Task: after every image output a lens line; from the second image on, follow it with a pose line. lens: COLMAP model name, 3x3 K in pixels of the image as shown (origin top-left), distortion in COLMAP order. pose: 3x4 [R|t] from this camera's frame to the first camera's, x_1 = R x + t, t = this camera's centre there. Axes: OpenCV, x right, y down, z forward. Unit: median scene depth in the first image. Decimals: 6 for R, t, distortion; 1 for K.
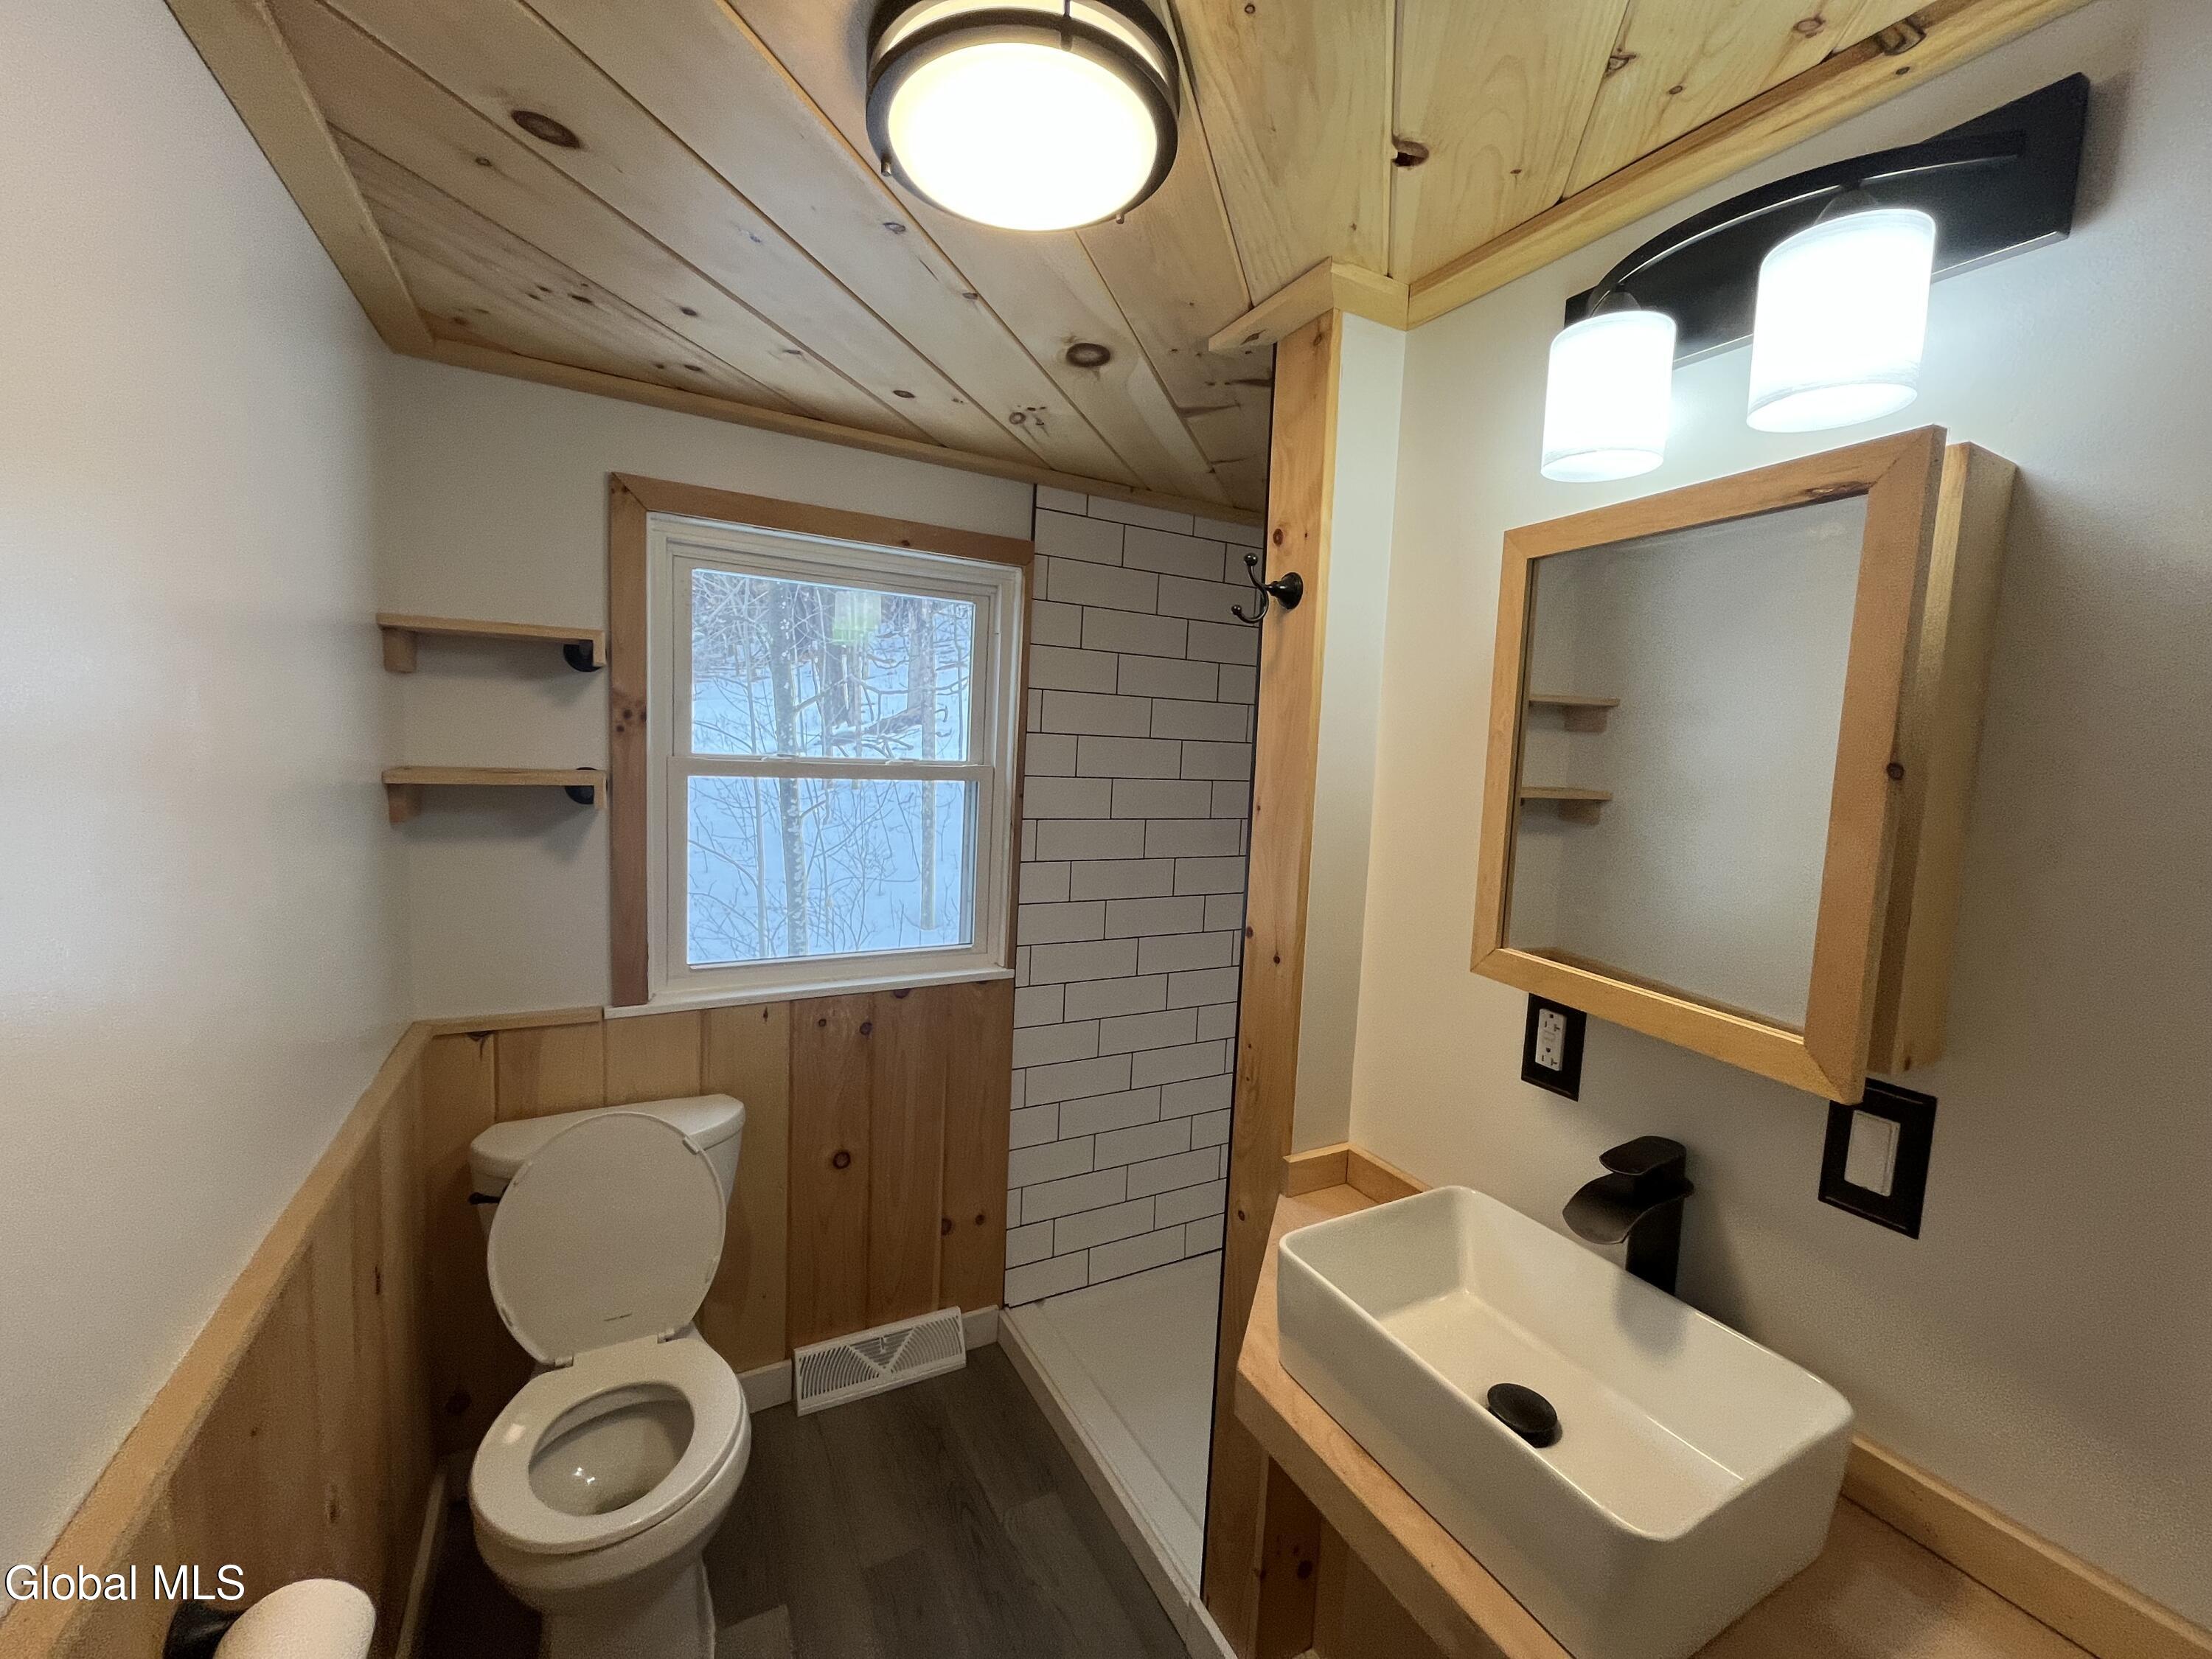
lens RADIAL K [[897.9, 0, 1109.5], [0, 897.9, 828.0], [0, 0, 1]] dist [-0.002535, 0.000120]
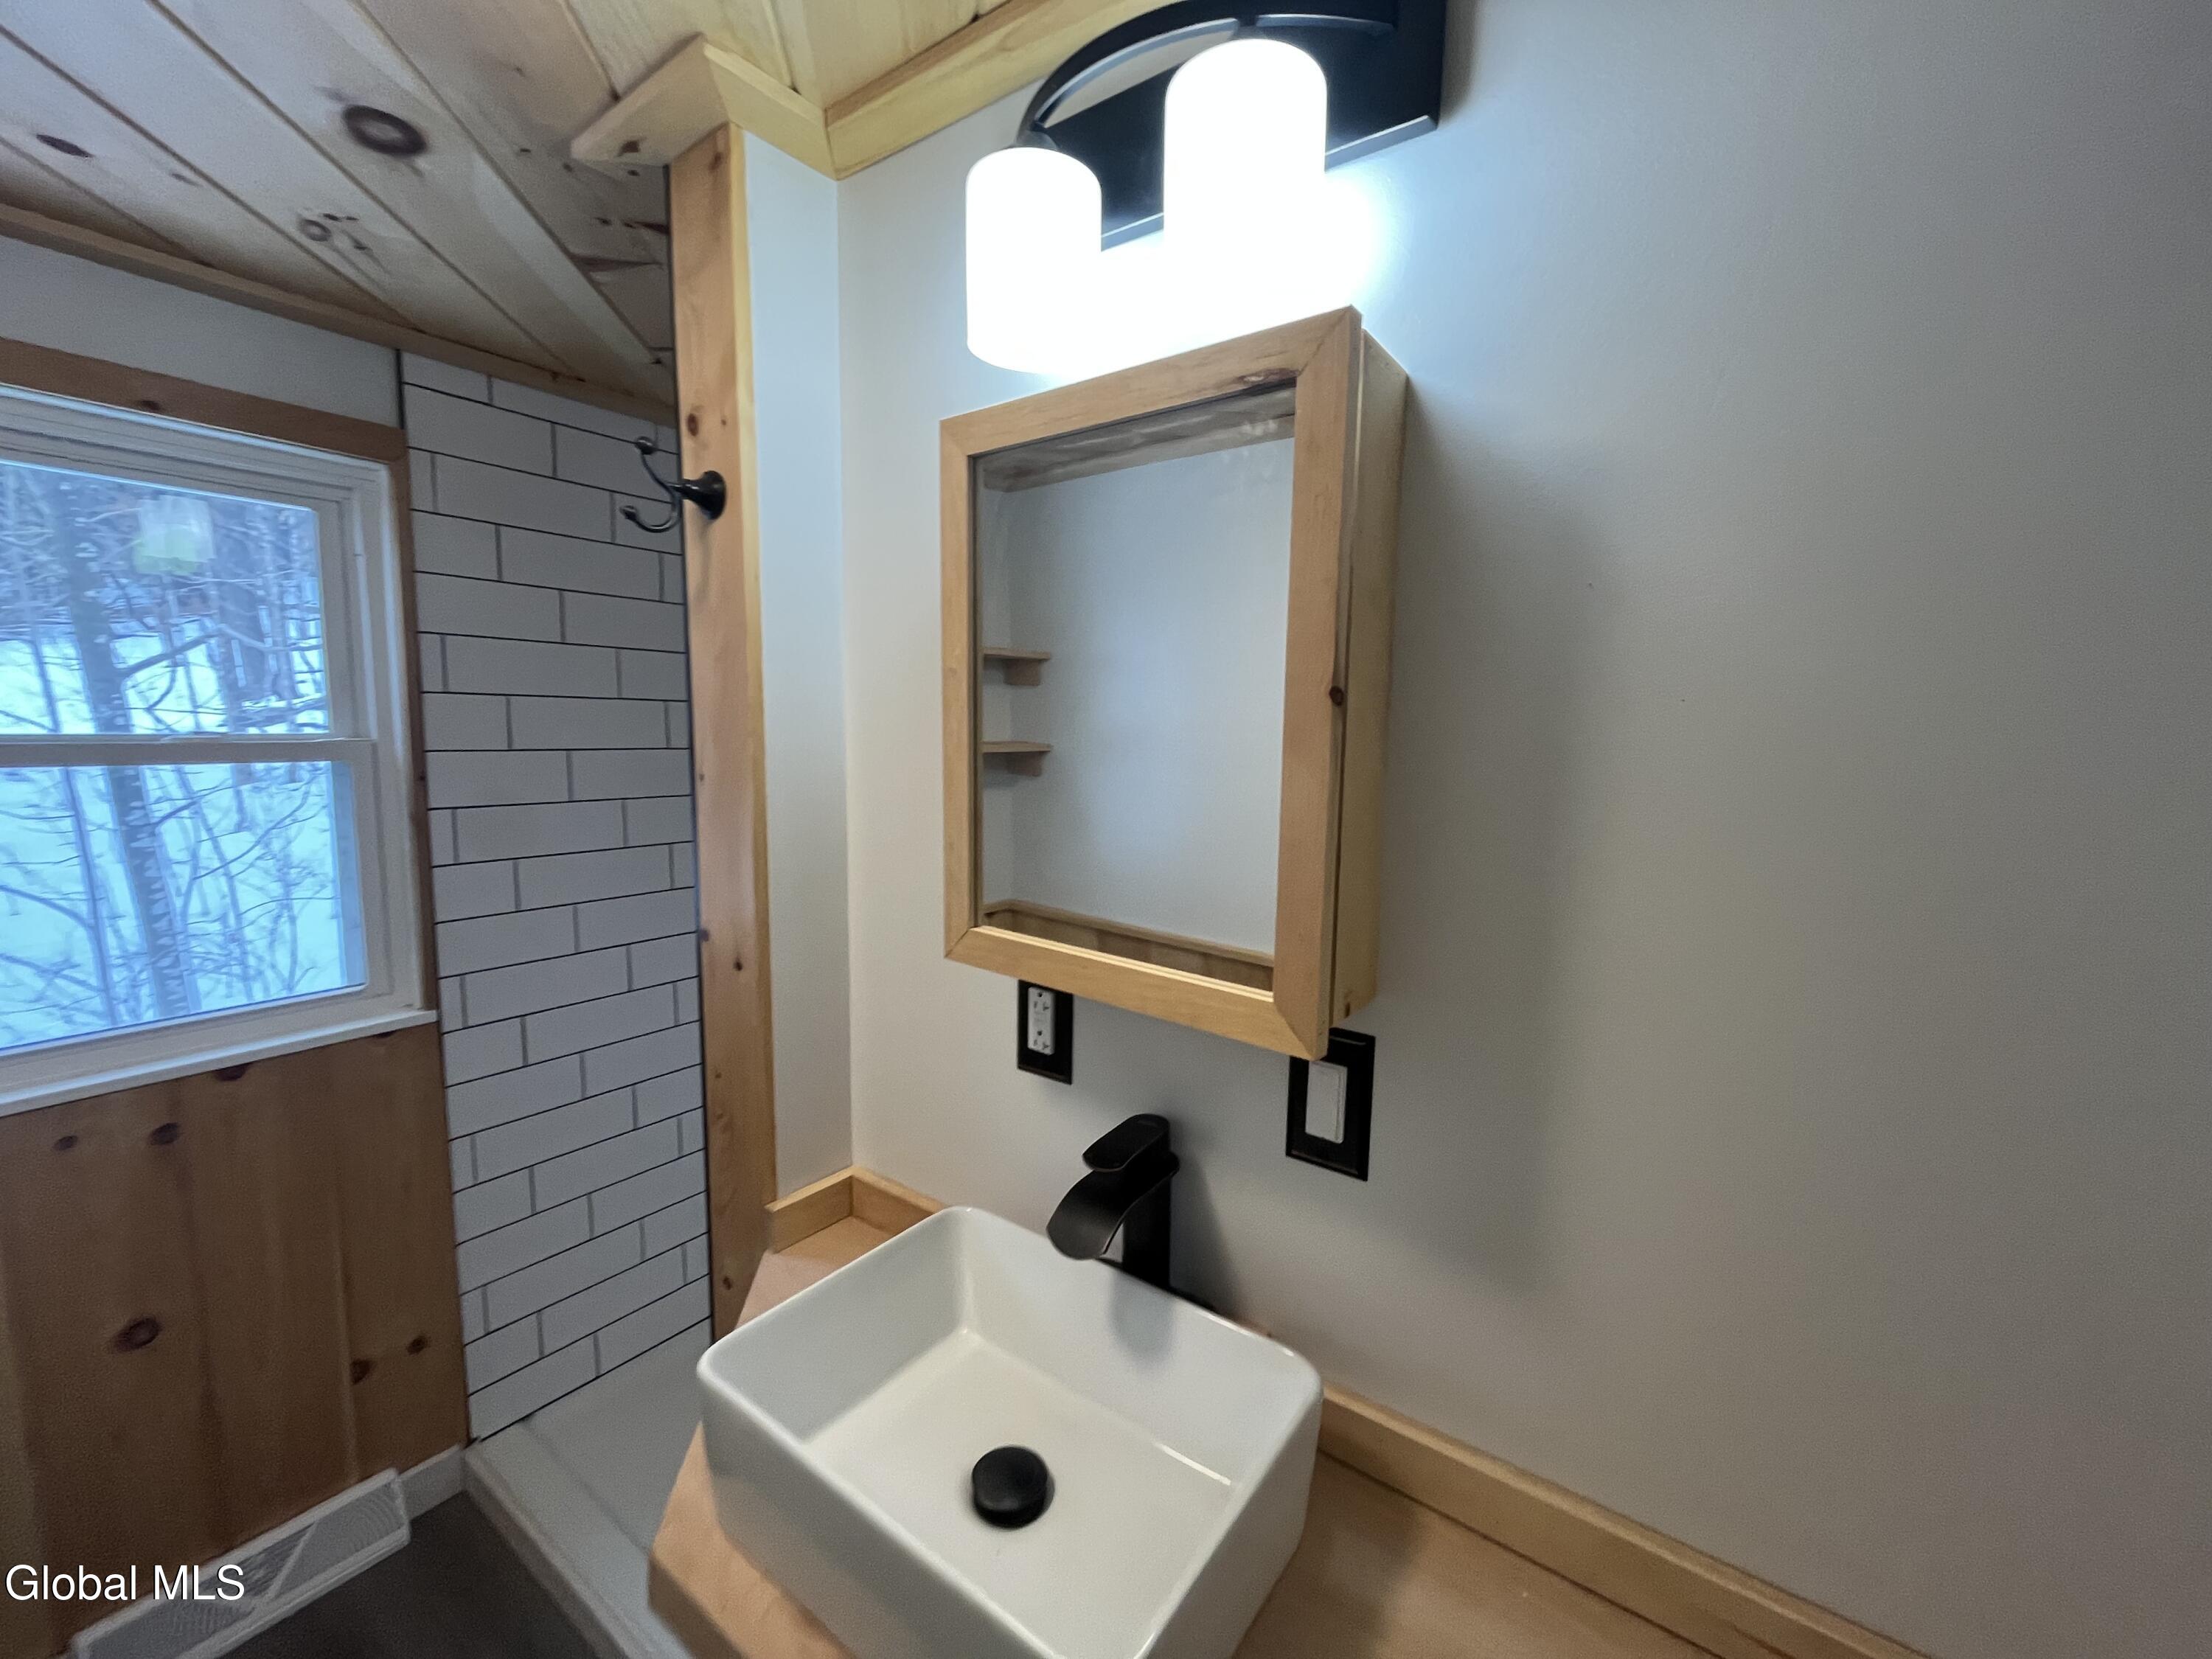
lens RADIAL K [[897.9, 0, 1103.3], [0, 897.9, 827.7], [0, 0, 1]] dist [-0.002535, 0.000120]
pose [[0.903129, -0.076070, 0.422578, 0.151622], [0.061257, 0.996941, 0.048546, 0.005553], [-0.424978, -0.017958, 0.905026, 0.142921]]
